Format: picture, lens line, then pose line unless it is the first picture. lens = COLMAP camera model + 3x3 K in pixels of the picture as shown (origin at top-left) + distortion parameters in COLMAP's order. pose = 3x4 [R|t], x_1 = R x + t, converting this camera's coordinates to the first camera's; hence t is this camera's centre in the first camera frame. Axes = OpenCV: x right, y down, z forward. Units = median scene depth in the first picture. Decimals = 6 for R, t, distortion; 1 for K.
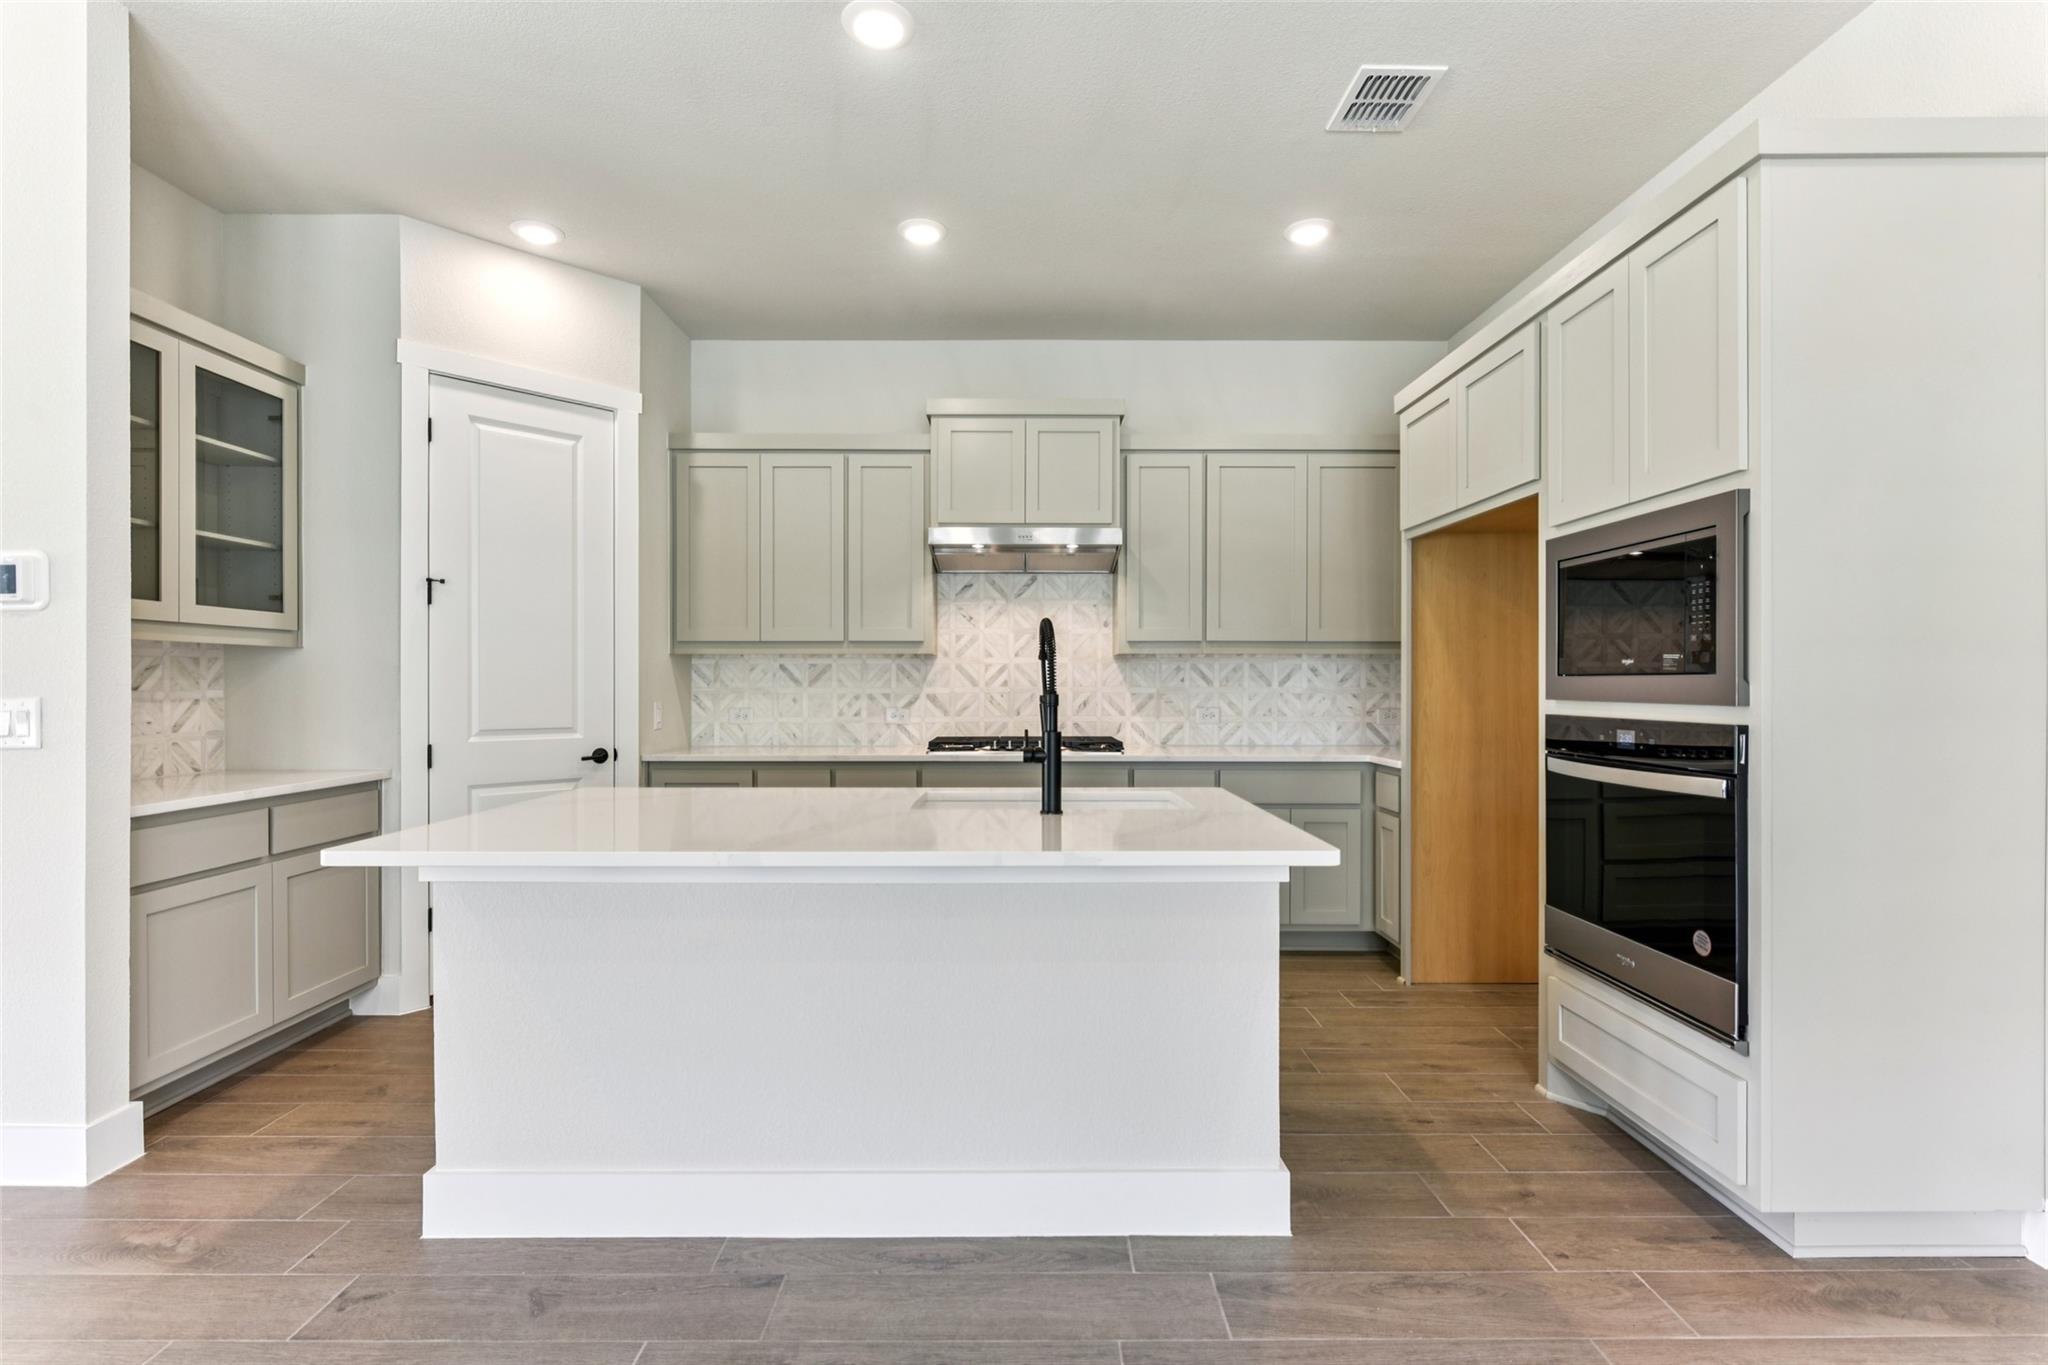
lens RADIAL K [[940.3, 0, 1018.9], [0, 940.3, 687.4], [0, 0, 1]] dist [-0.000305, 0.000051]
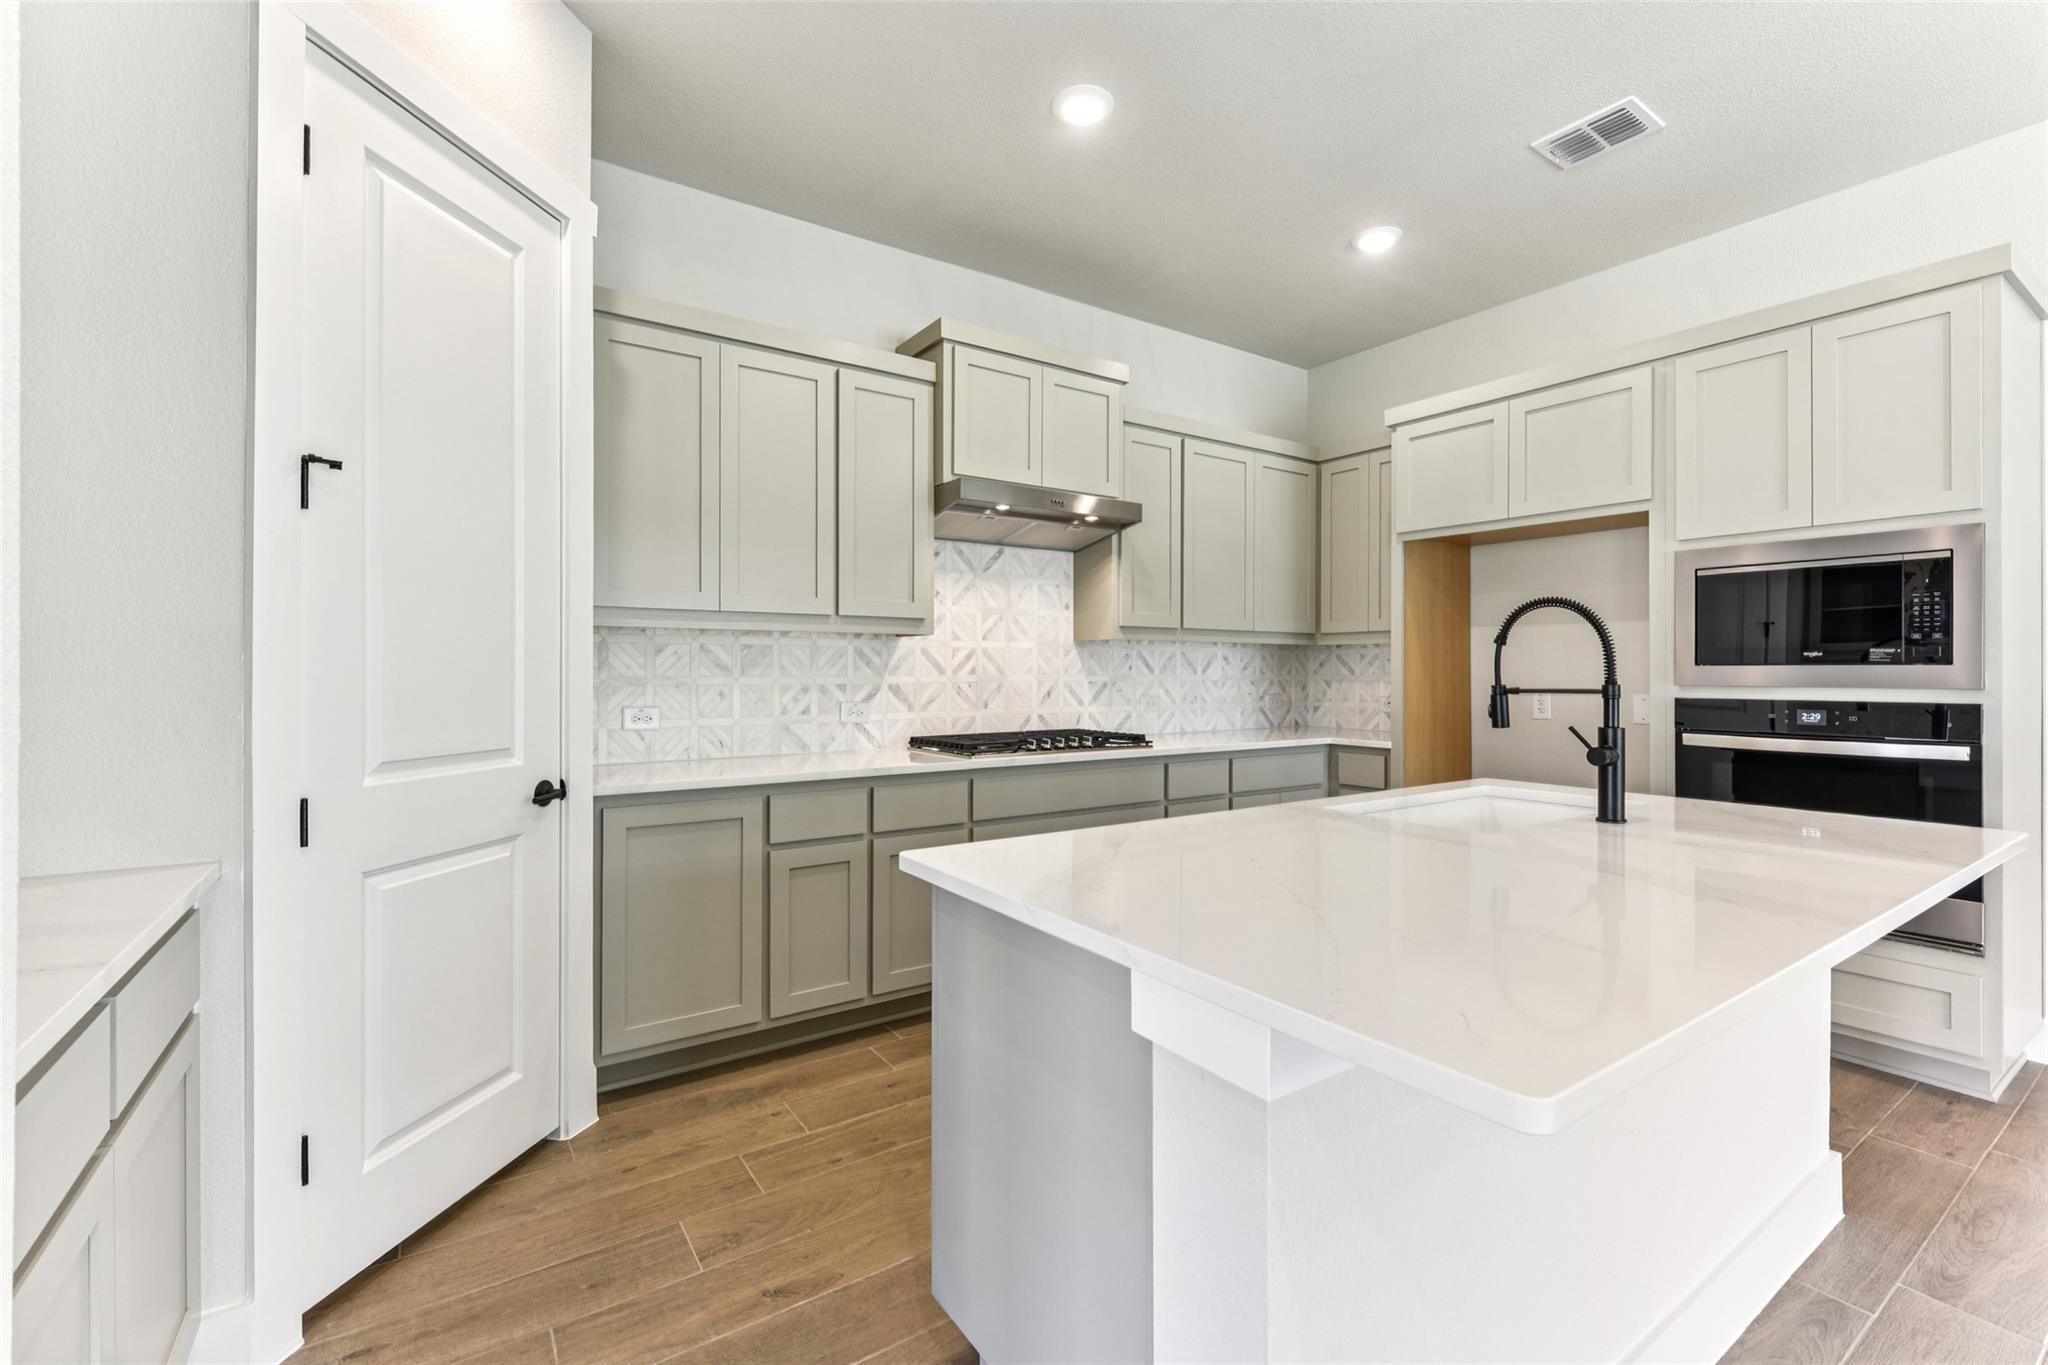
lens RADIAL K [[886.3, 0, 1024.9], [0, 886.3, 672.8], [0, 0, 1]] dist [-0.000416, 0.000277]
pose [[0.827219, -0.001173, 0.561879, -0.428372], [0.002074, 0.999997, -0.000966, -0.001891], [-0.561876, 0.001964, 0.827219, 0.307030]]
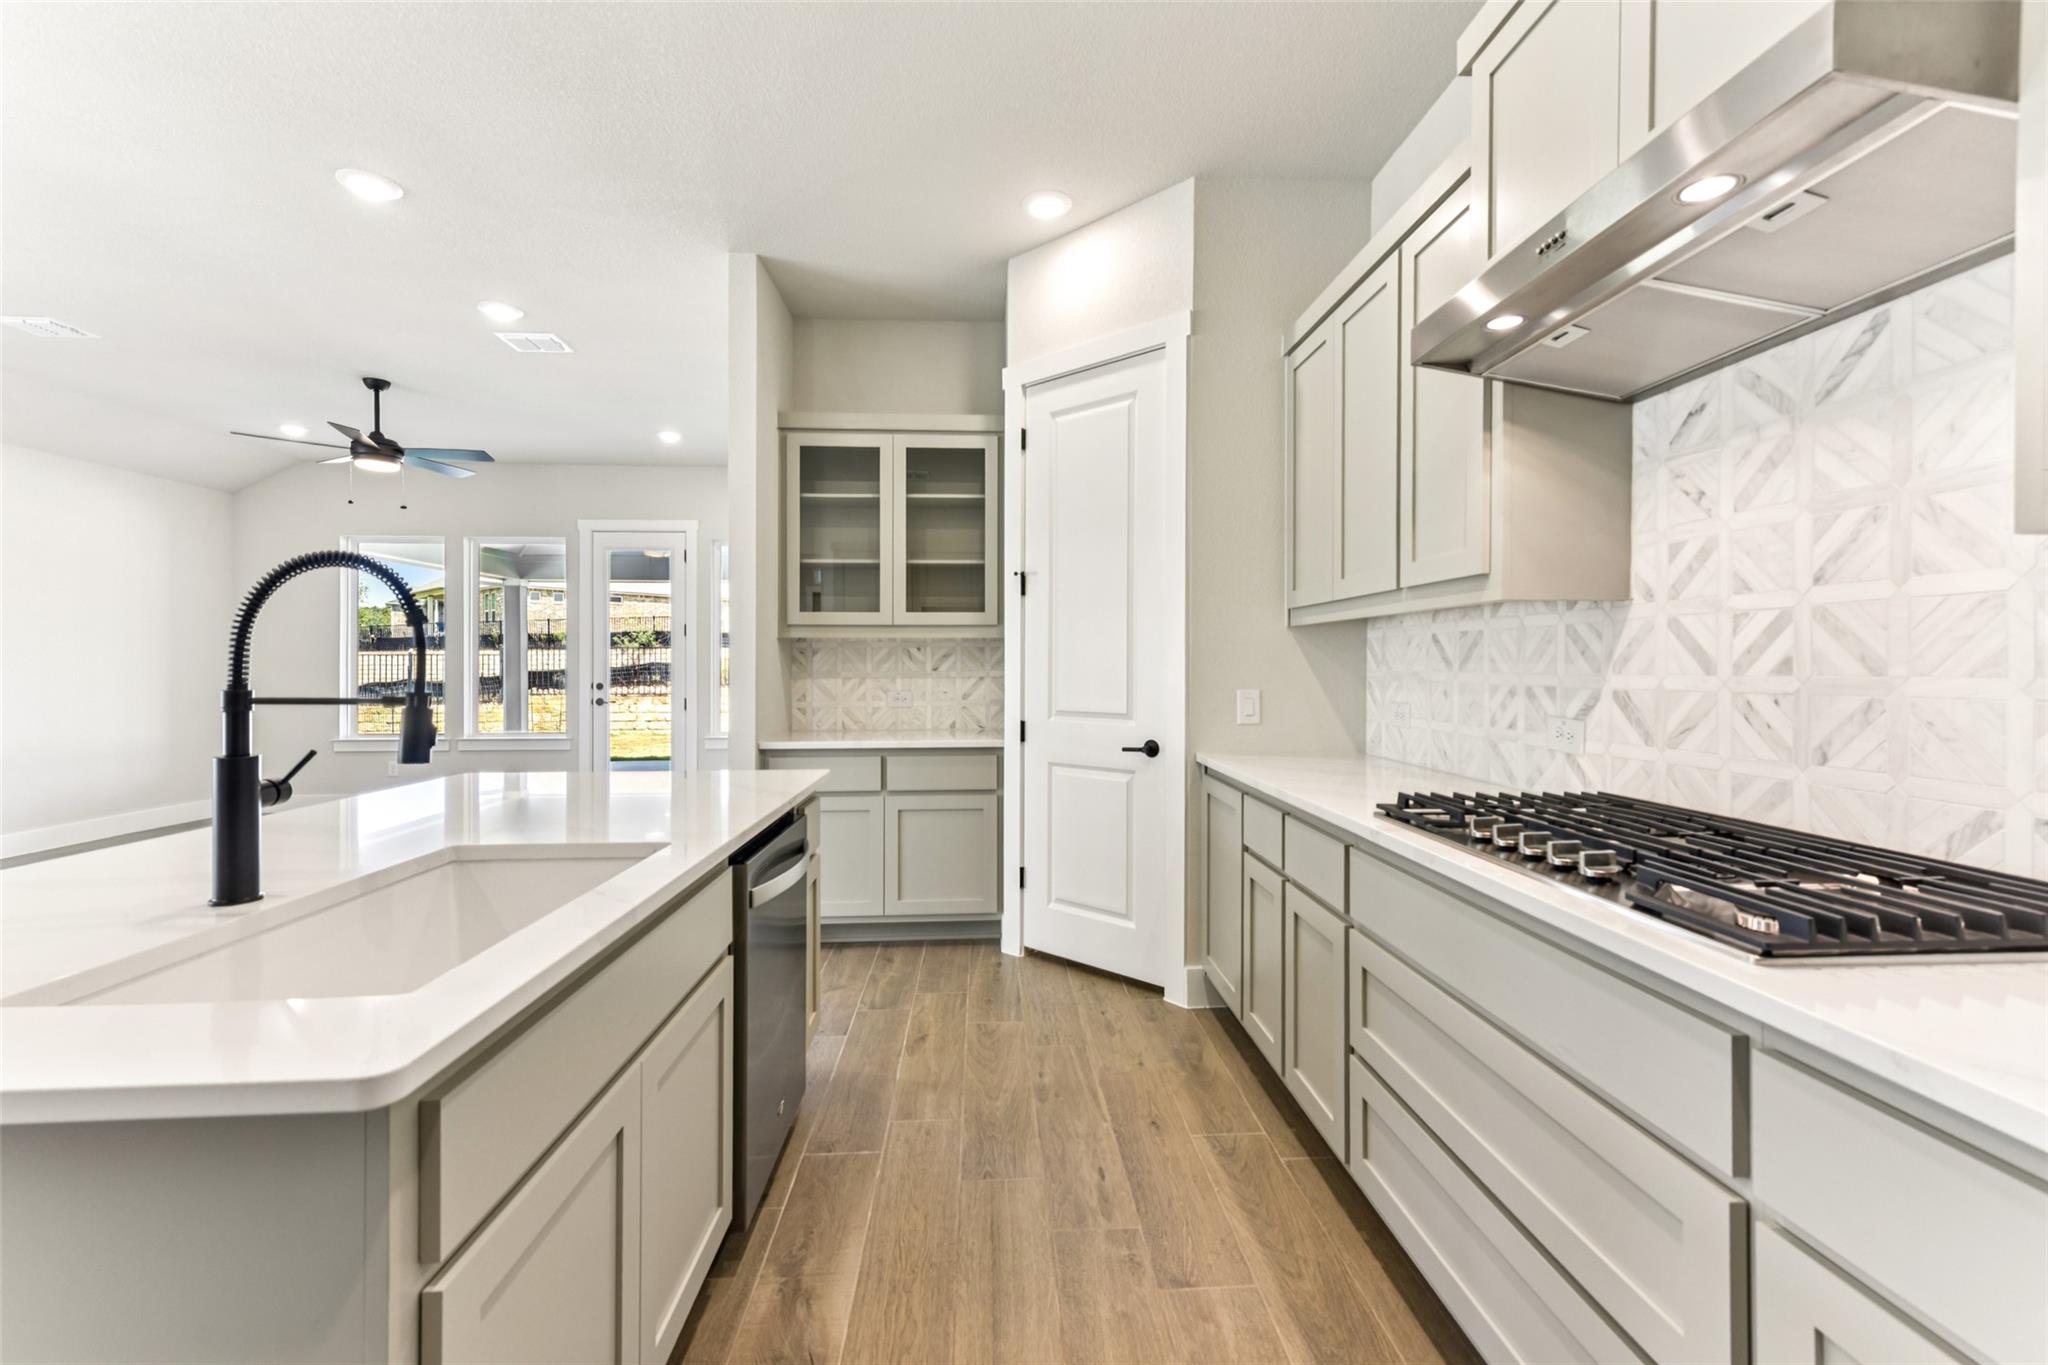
lens RADIAL K [[850.0, 0, 1024.7], [0, 850.0, 664.7], [0, 0, 1]] dist [0.031155, -0.000075]
pose [[0.048402, -0.000379, -0.998828, 0.286254], [-0.002060, 0.999998, -0.000480, -0.003900], [0.998826, 0.002081, 0.048401, 0.710188]]
